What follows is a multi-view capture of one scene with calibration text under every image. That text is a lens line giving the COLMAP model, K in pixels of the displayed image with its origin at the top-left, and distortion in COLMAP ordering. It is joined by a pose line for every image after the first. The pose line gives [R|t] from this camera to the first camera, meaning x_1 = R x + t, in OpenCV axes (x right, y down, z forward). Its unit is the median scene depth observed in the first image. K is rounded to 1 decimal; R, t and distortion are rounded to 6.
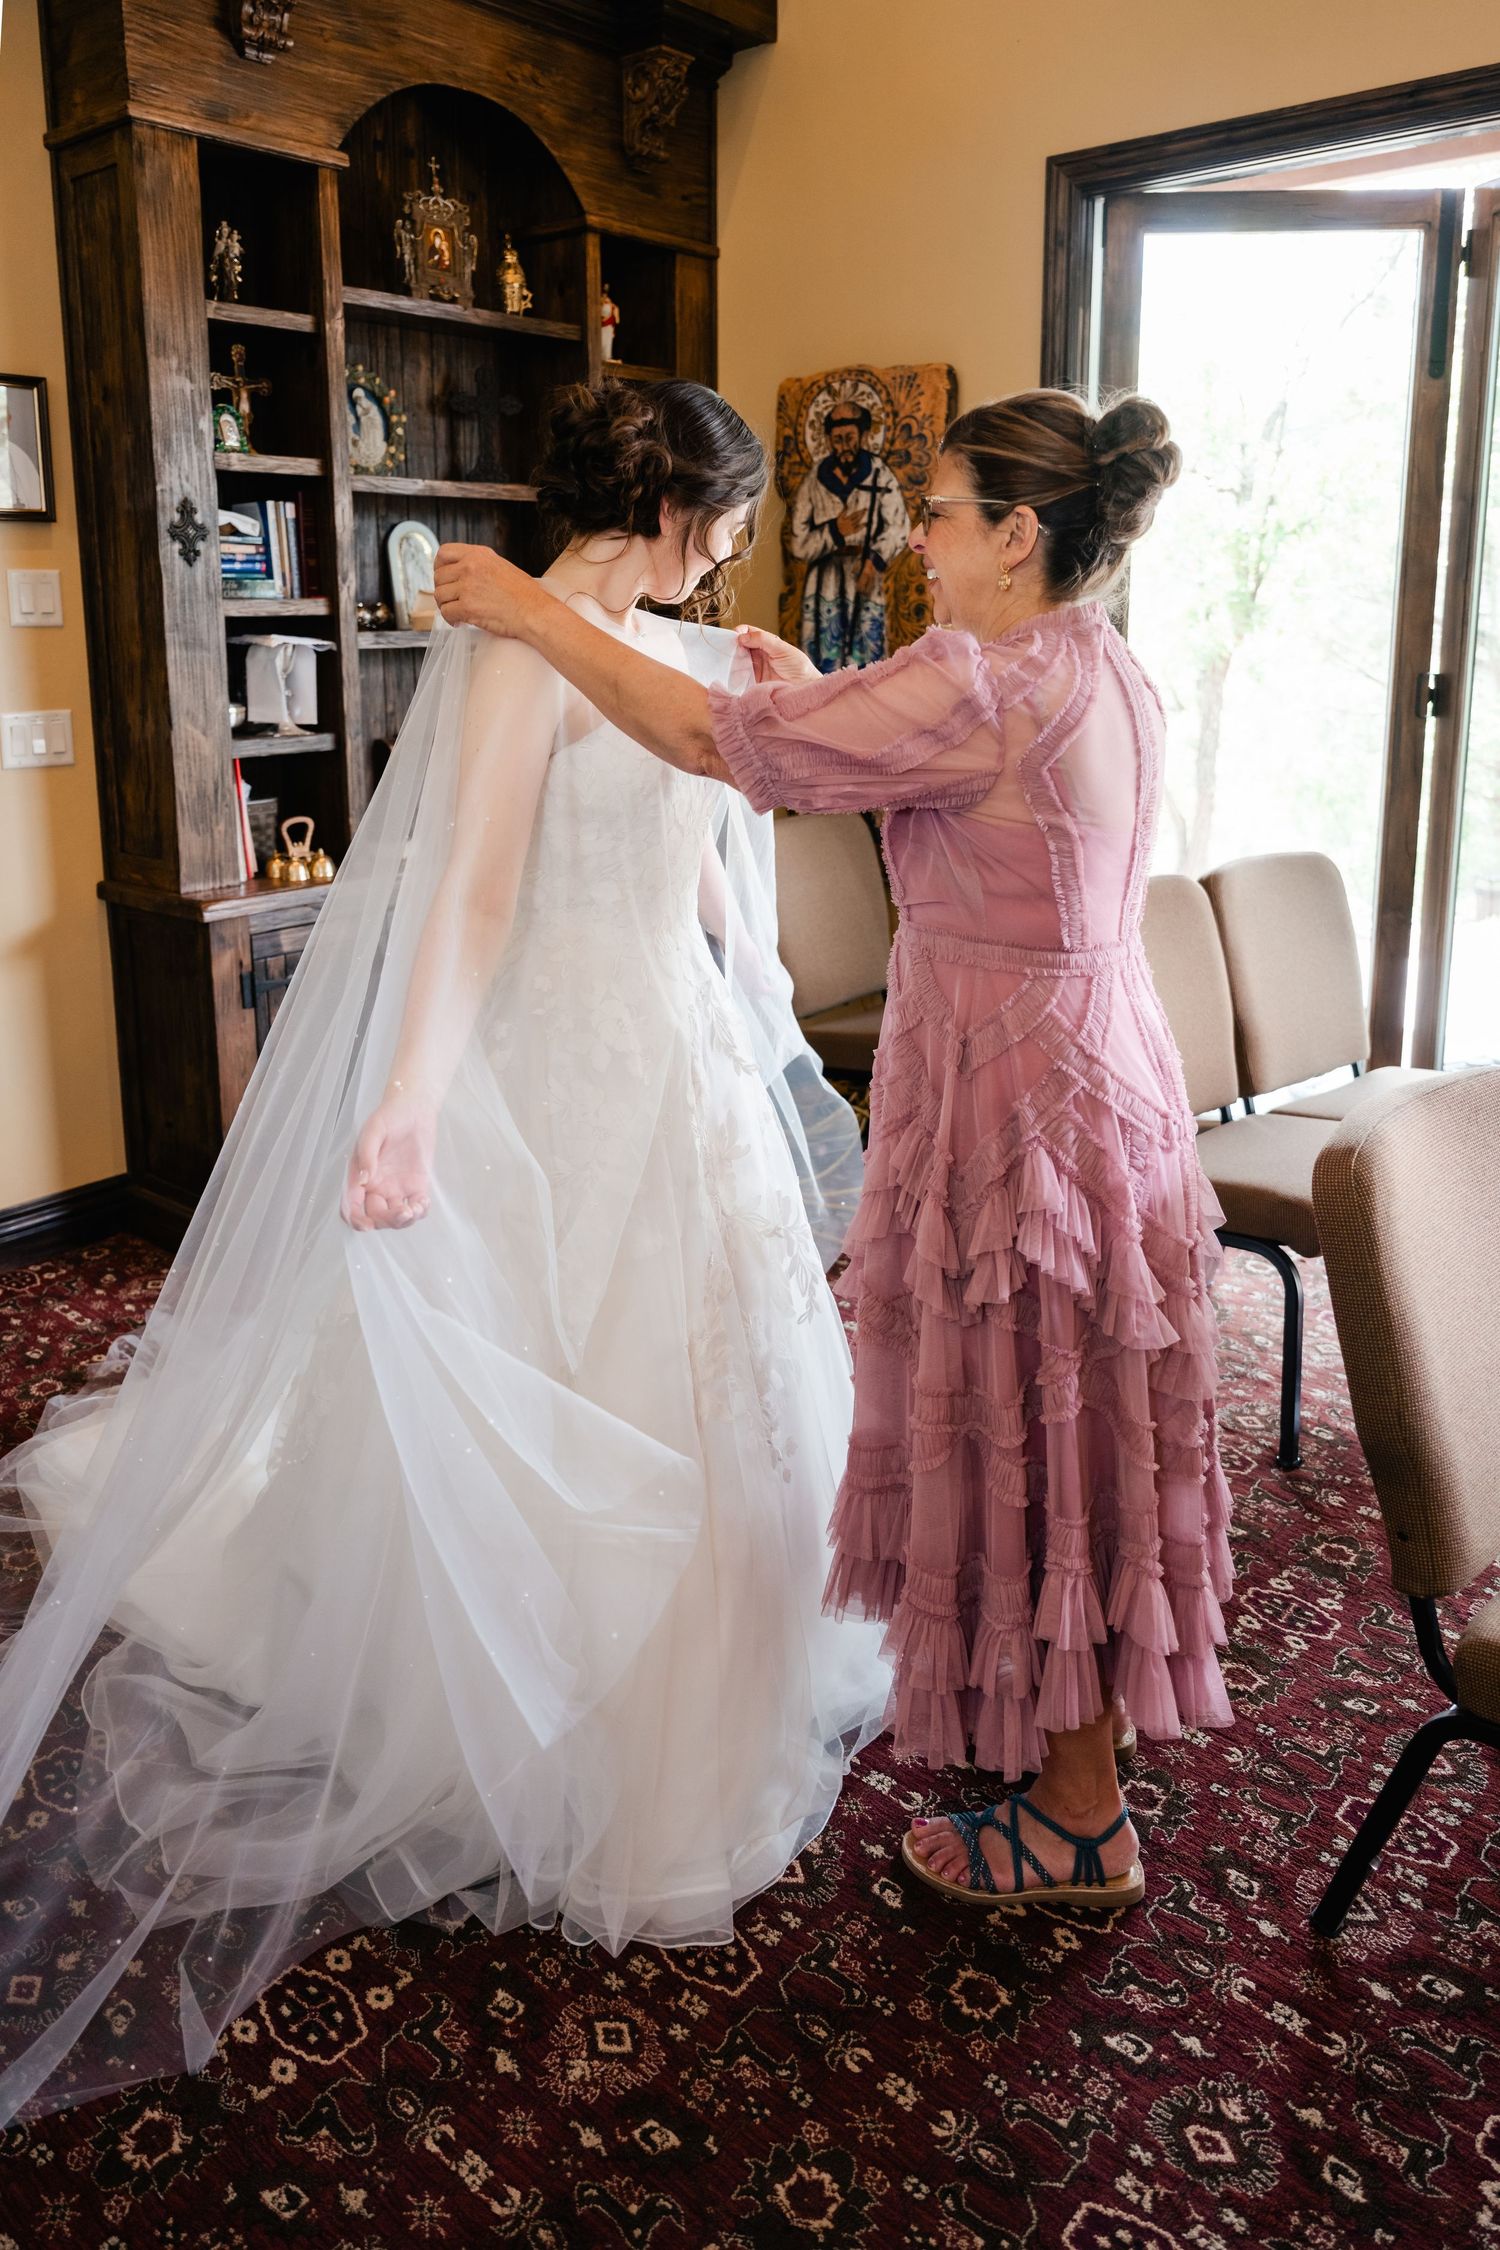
lens RADIAL K [[1651.6, 0, 703.6], [0, 1651.6, 911.9], [0, 0, 1]] dist [-0.001412, 0.001546]
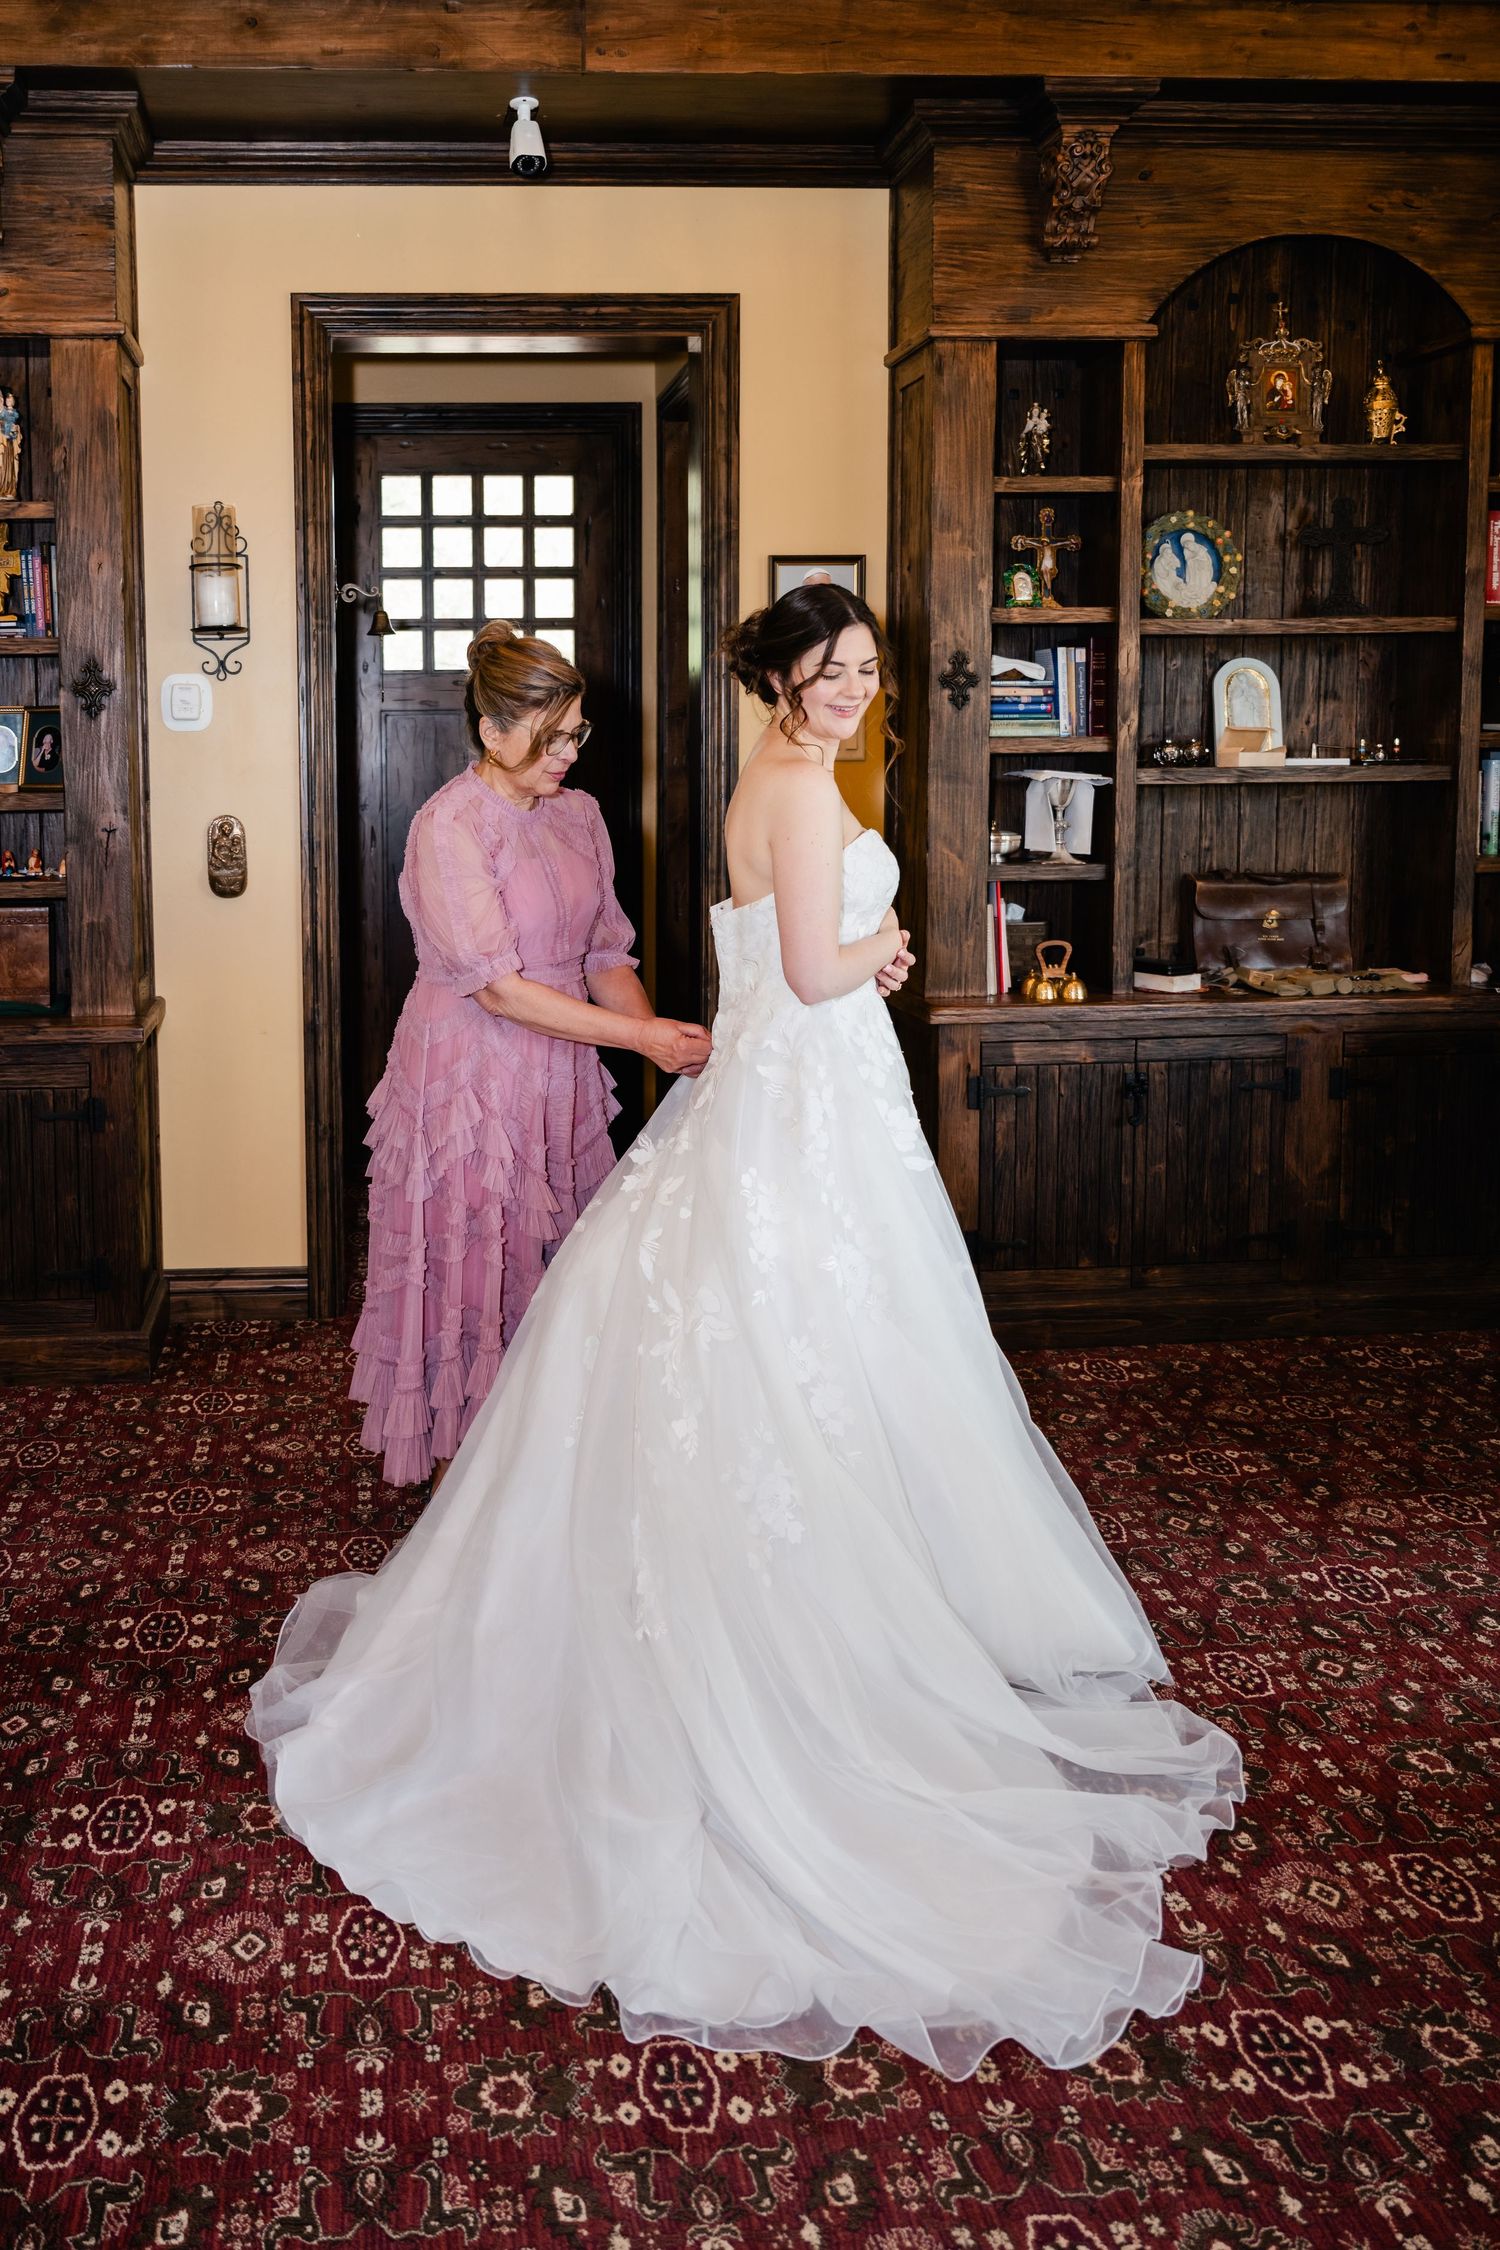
lens RADIAL K [[1791.4, 0, 466.7], [0, 1791.4, 882.0], [0, 0, 1]] dist [-0.012603, 0.001194]
pose [[0.682853, 0.061234, -0.727985, 0.355933], [-0.129226, 0.990892, -0.037867, -0.002262], [0.719036, 0.119932, 0.684547, -0.066914]]
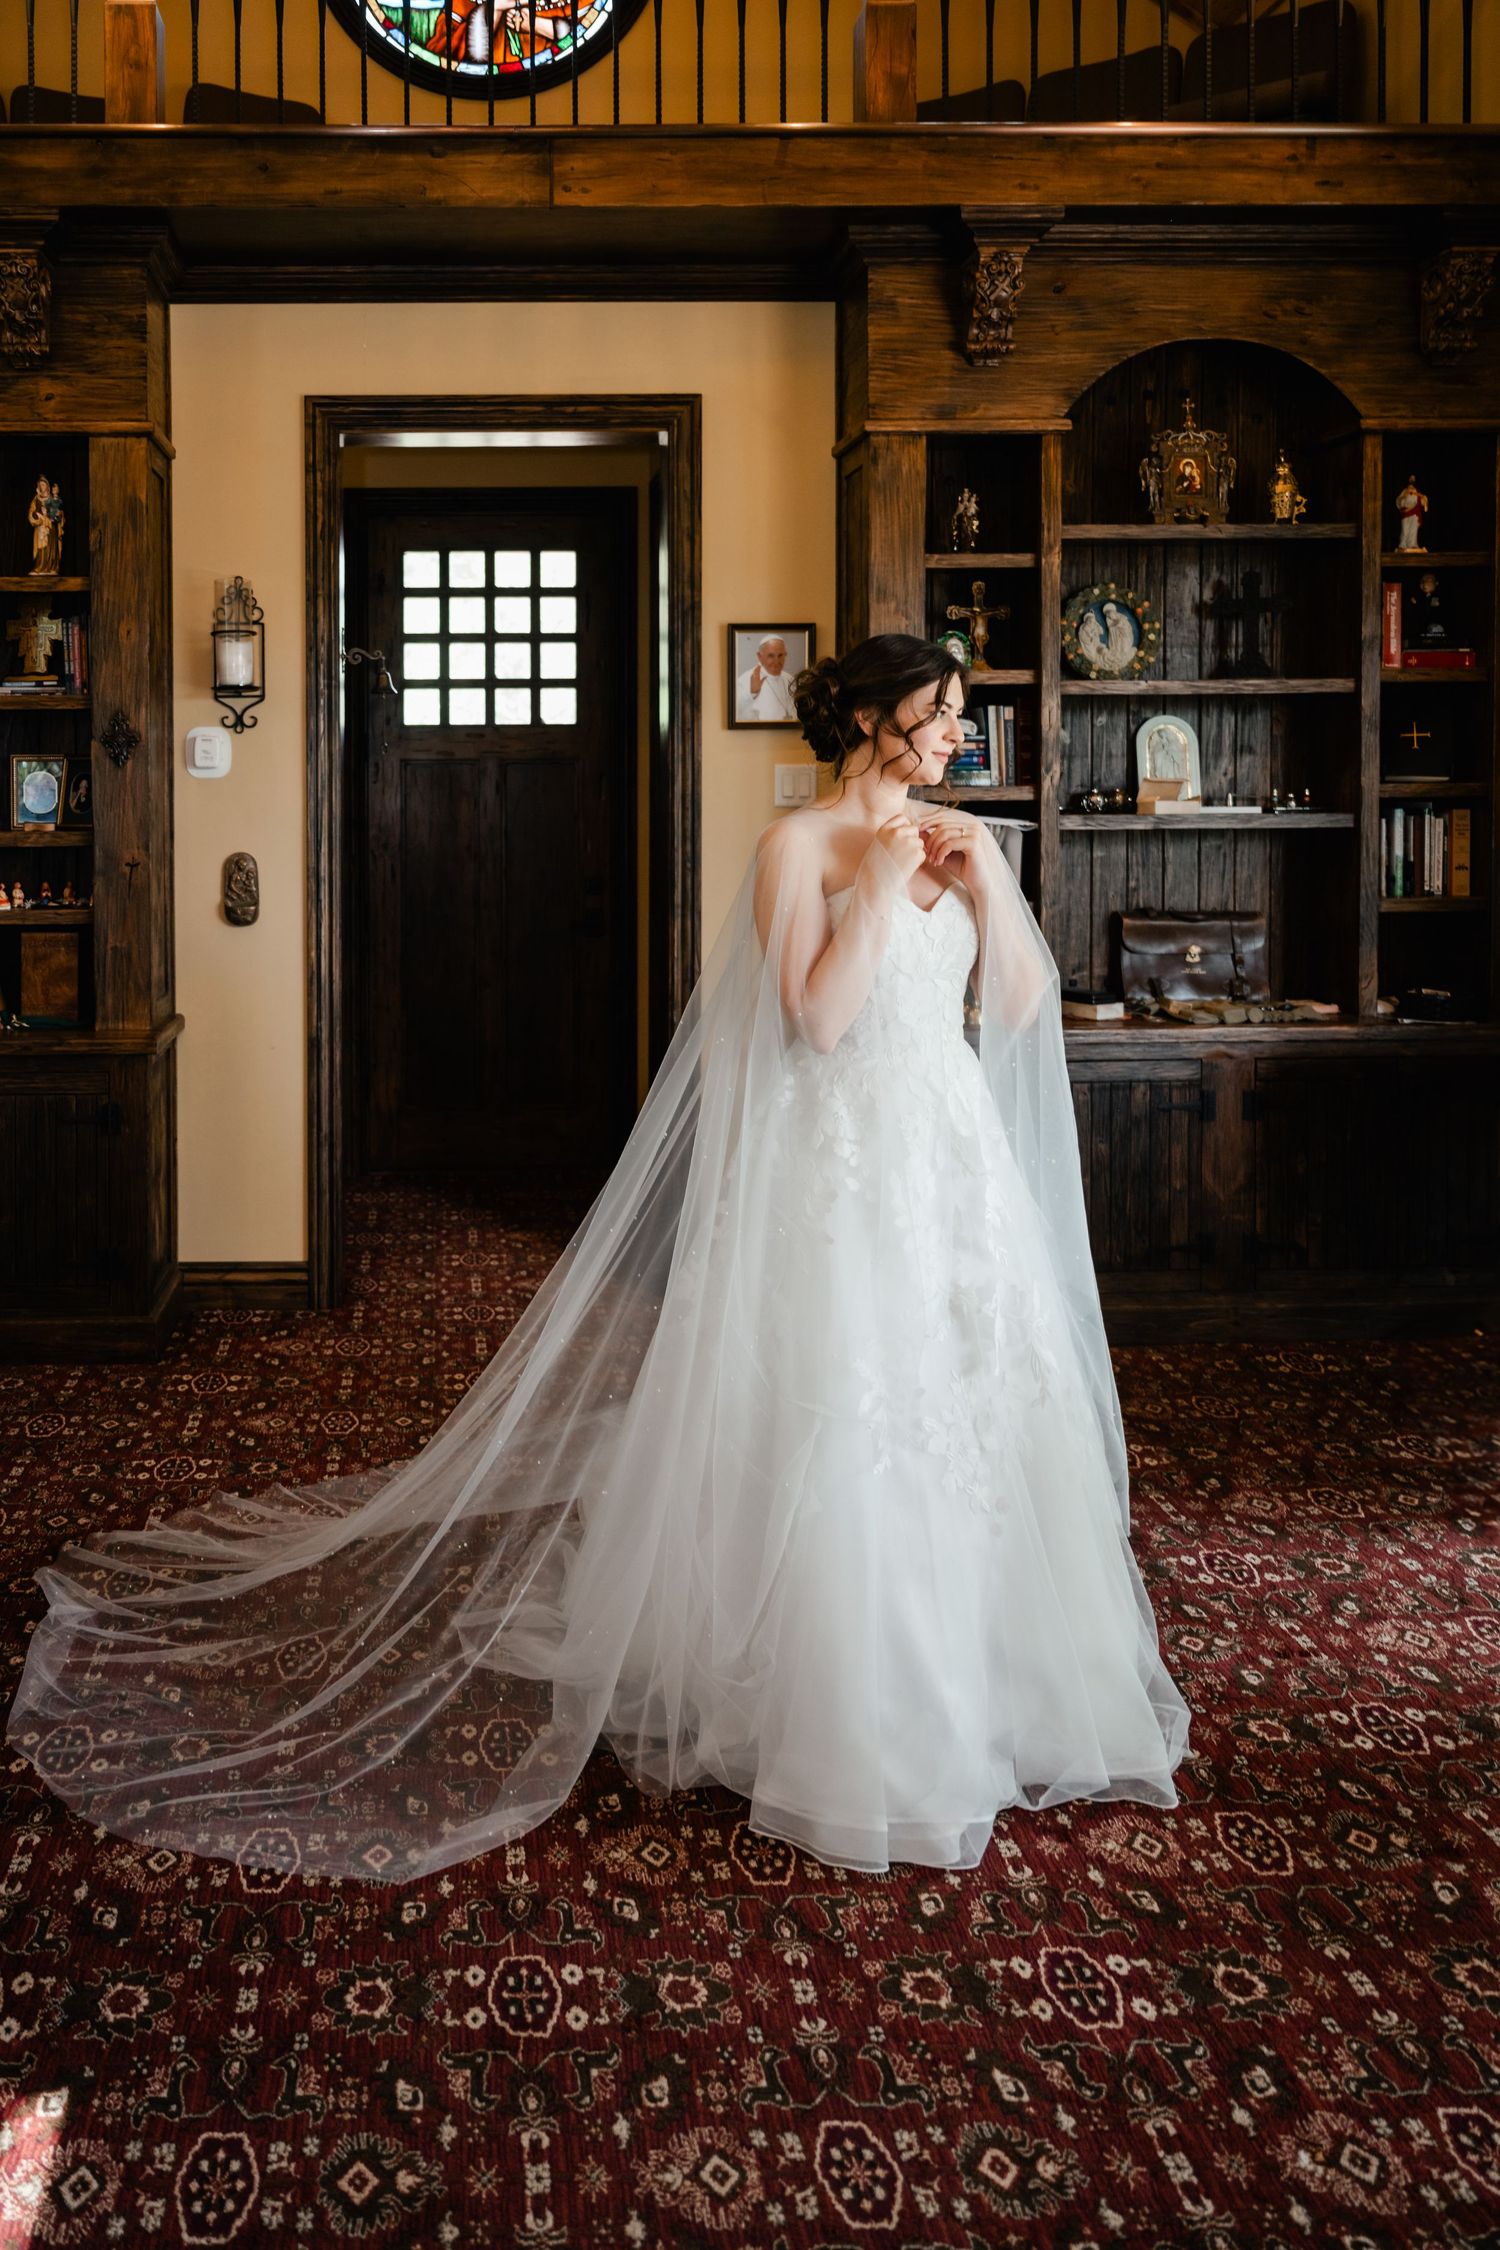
lens RADIAL K [[1667.4, 0, 492.6], [0, 1667.4, 813.4], [0, 0, 1]] dist [-0.002820, -0.000025]
pose [[0.653693, 0.018918, -0.756524, 0.446062], [-0.138554, 0.985781, -0.095070, -0.007173], [0.743968, 0.166966, 0.647019, -0.042424]]
